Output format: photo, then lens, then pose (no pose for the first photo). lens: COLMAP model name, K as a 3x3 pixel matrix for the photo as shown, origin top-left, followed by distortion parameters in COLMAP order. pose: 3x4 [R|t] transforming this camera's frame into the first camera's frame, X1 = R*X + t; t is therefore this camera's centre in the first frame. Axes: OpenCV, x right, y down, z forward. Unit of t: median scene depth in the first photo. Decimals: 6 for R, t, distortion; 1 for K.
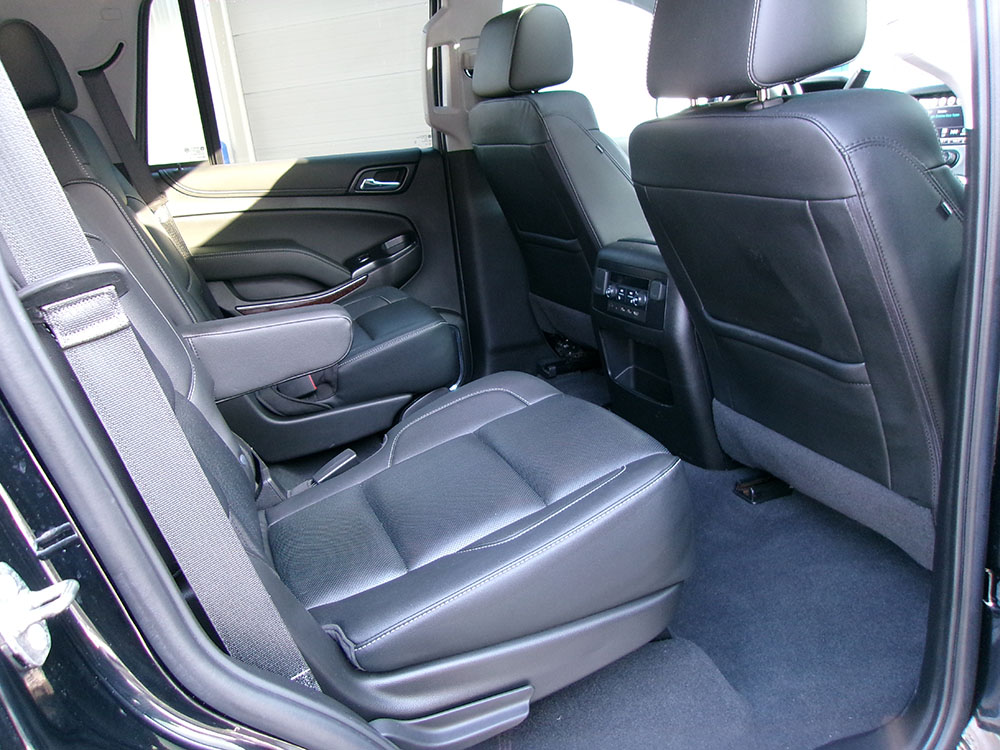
lens RADIAL K [[784.3, 0, 501.3], [0, 784.3, 372.9], [0, 0, 1]] dist [-0.023260, 0.057974]
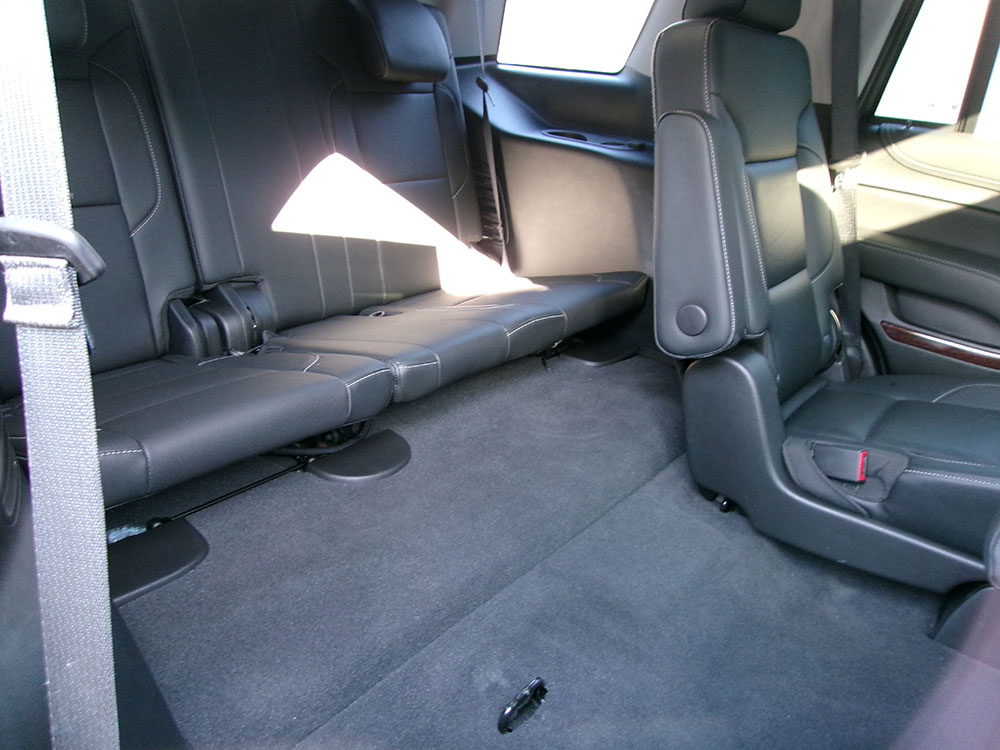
lens RADIAL K [[784.3, 0, 503.8], [0, 784.3, 377.5], [0, 0, 1]] dist [-0.023260, 0.057974]
pose [[0.506299, 0.453739, -0.733336, 0.055967], [-0.393339, 0.878281, 0.271858, -0.101994], [0.767428, 0.150808, 0.623146, 0.266905]]
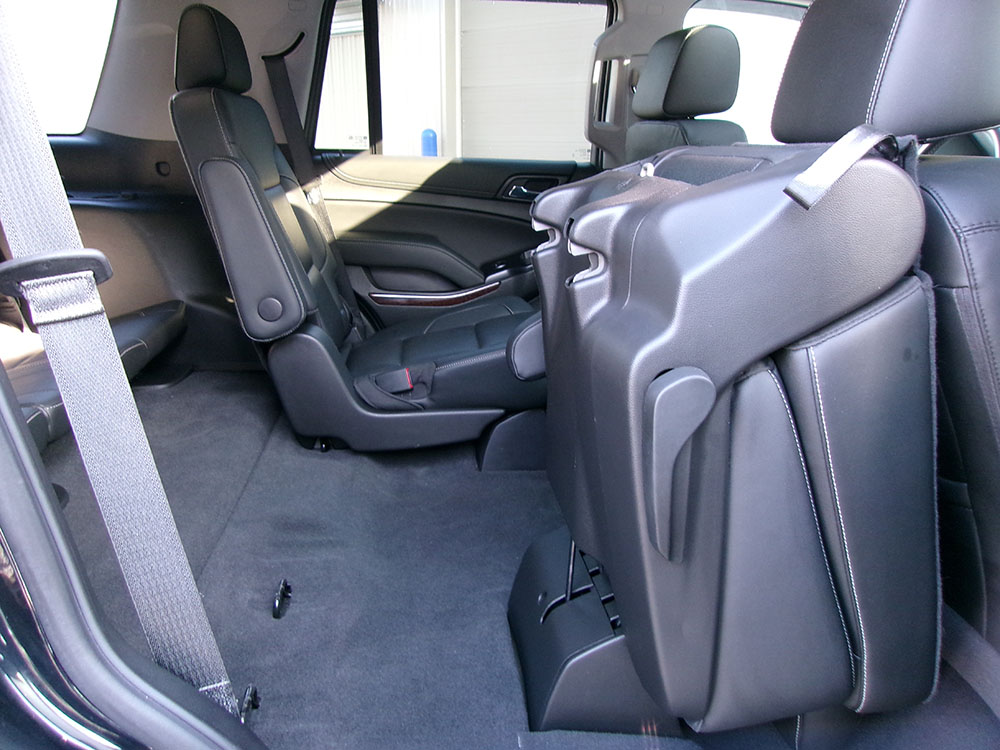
lens RADIAL K [[784.3, 0, 502.6], [0, 784.3, 375.5], [0, 0, 1]] dist [-0.023260, 0.057974]
pose [[0.958366, 0.176982, -0.224081, 0.082569], [-0.177815, 0.983924, 0.016622, -0.027057], [0.223420, 0.023915, 0.974429, 0.037324]]
